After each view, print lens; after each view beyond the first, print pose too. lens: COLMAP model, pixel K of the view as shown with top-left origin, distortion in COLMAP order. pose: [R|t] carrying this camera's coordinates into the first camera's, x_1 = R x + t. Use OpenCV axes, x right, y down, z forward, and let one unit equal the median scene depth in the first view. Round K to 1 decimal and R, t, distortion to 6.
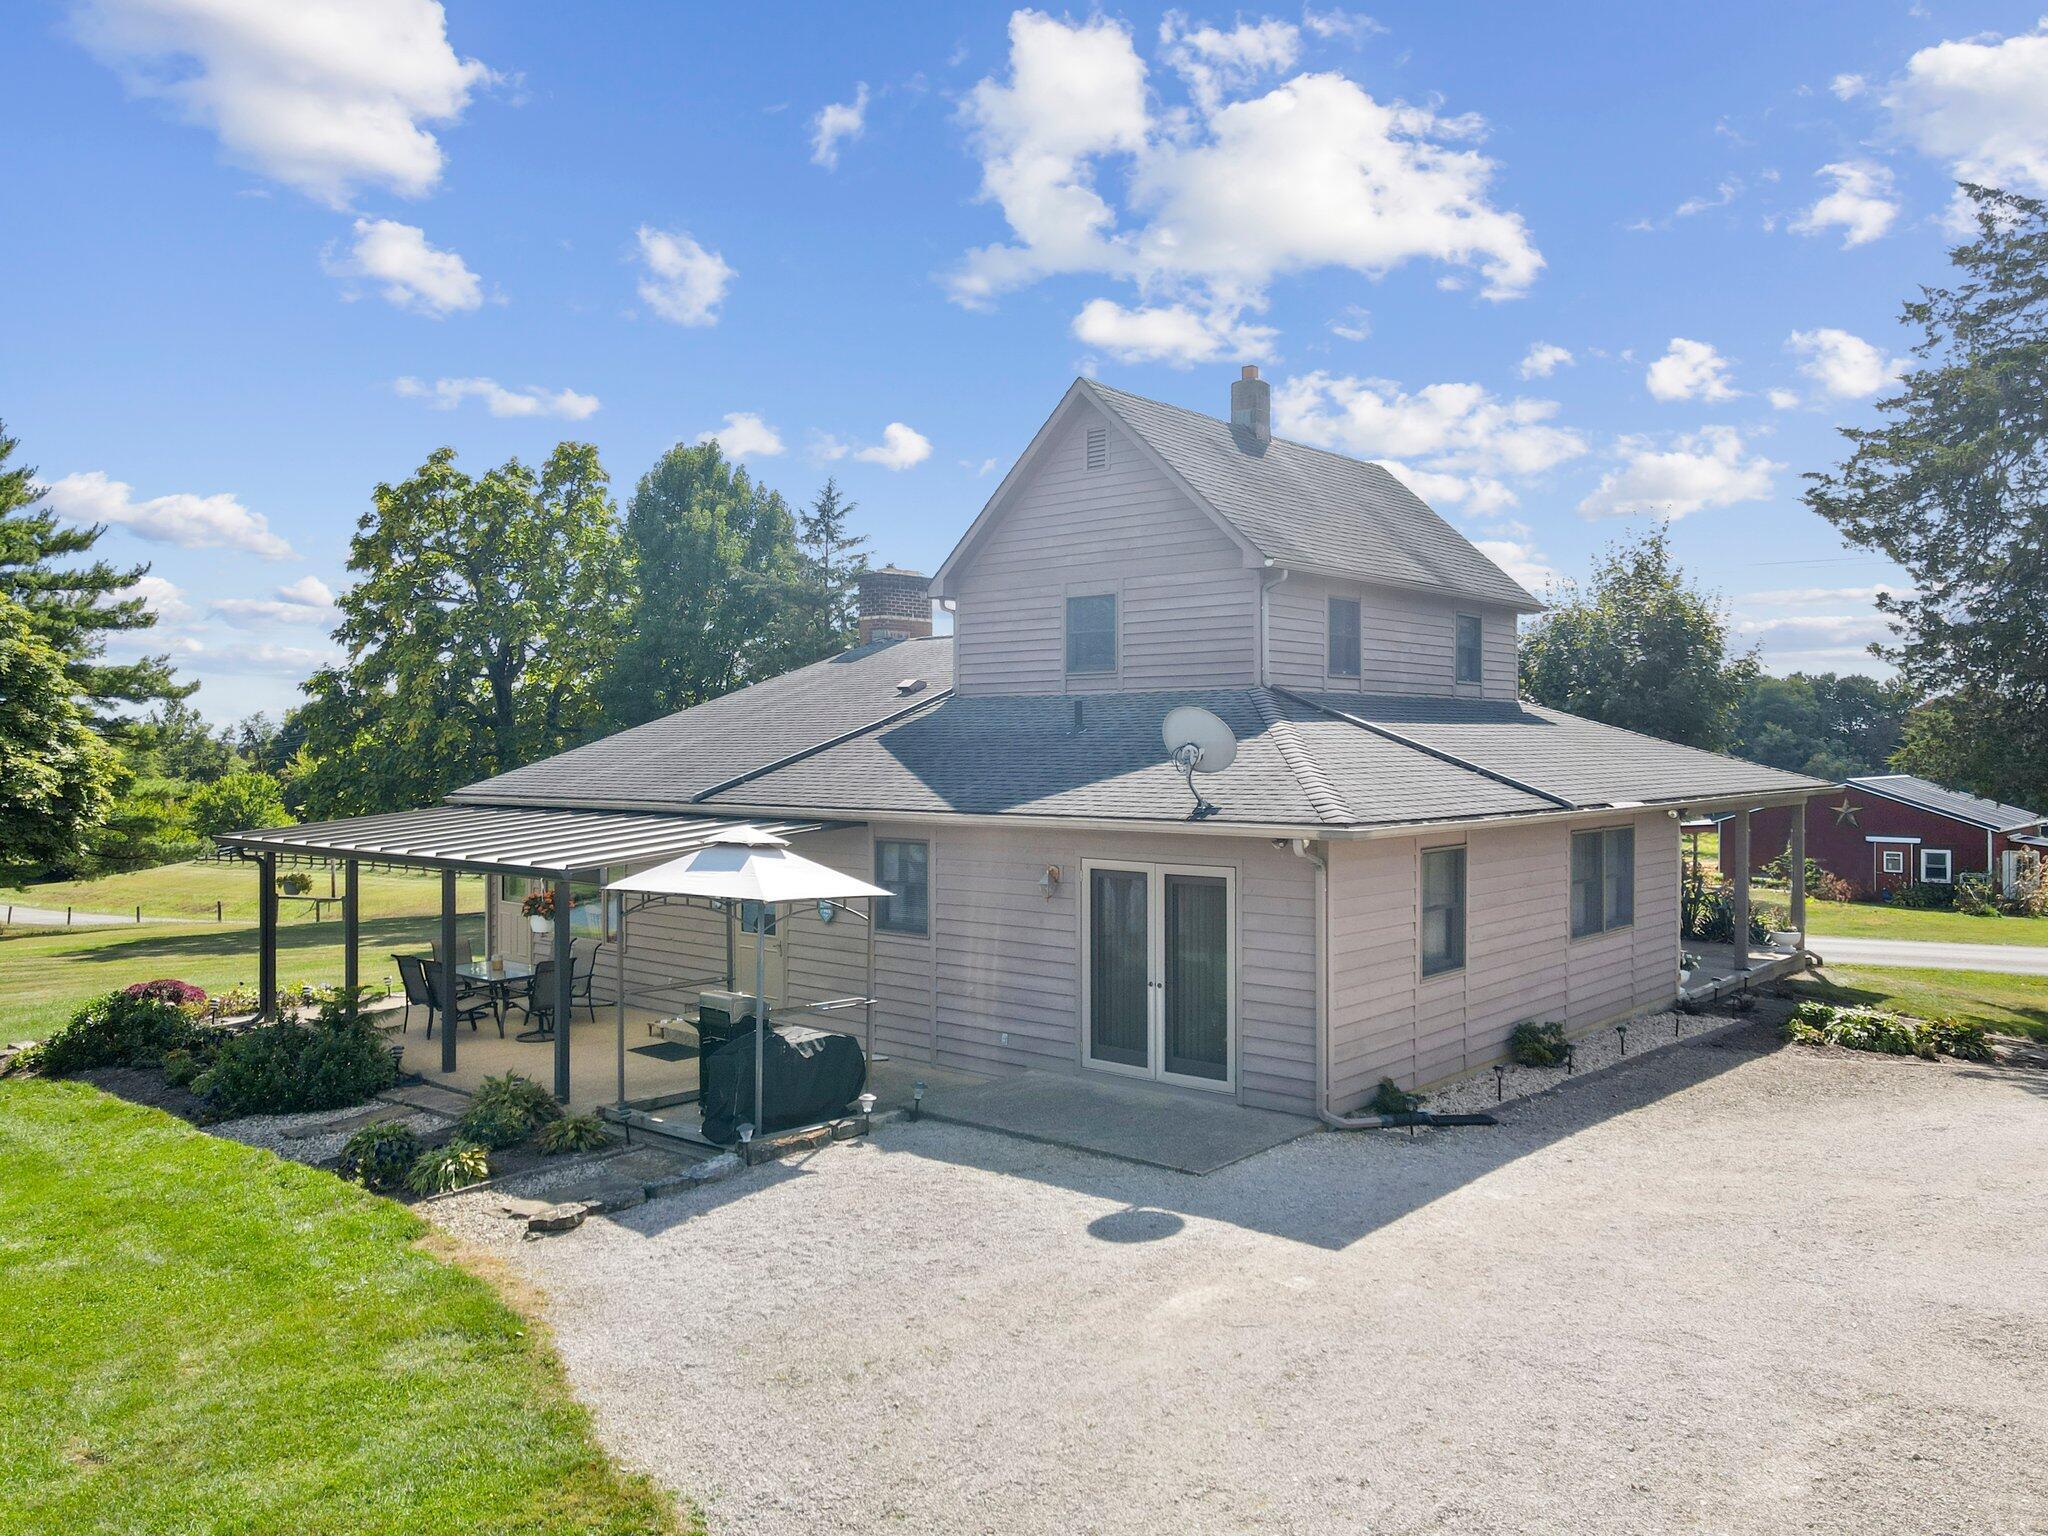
lens RADIAL K [[1490.6, 0, 1024.0], [0, 1490.6, 768.0], [0, 0, 1]] dist [0.010260, 0.005813]
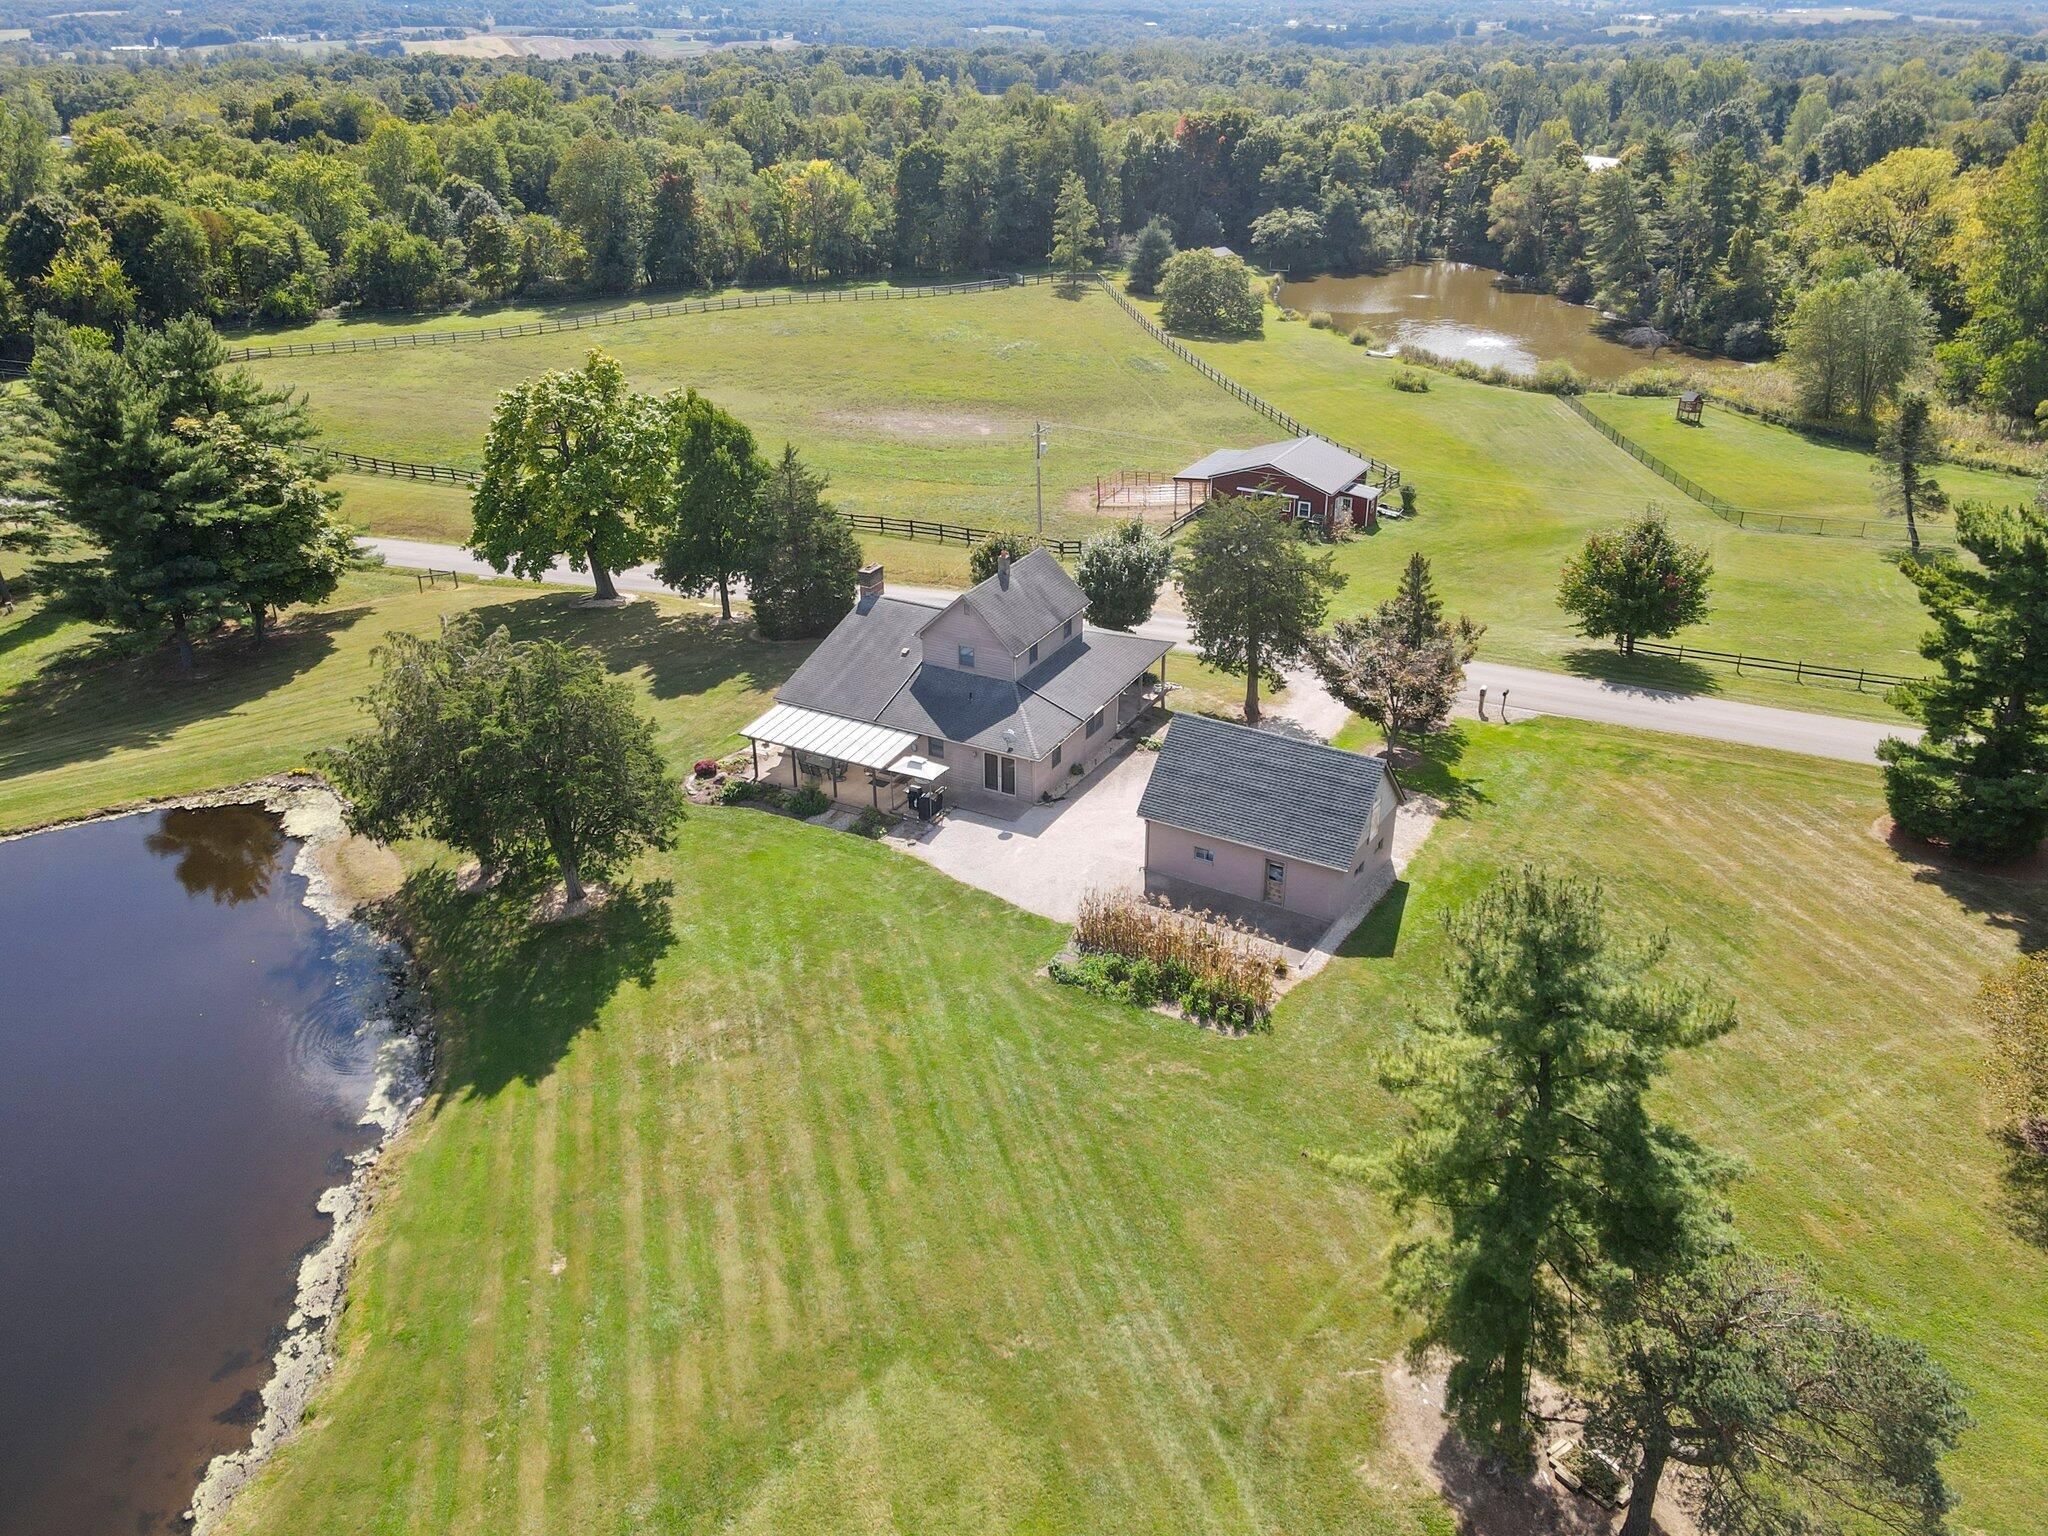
lens RADIAL K [[1490.6, 0, 1024.0], [0, 1490.6, 768.0], [0, 0, 1]] dist [0.010260, 0.005813]
pose [[0.973817, -0.093884, 0.207041, -0.861999], [-0.009331, 0.893465, 0.449037, -2.117887], [-0.227141, -0.439212, 0.869195, -3.331374]]
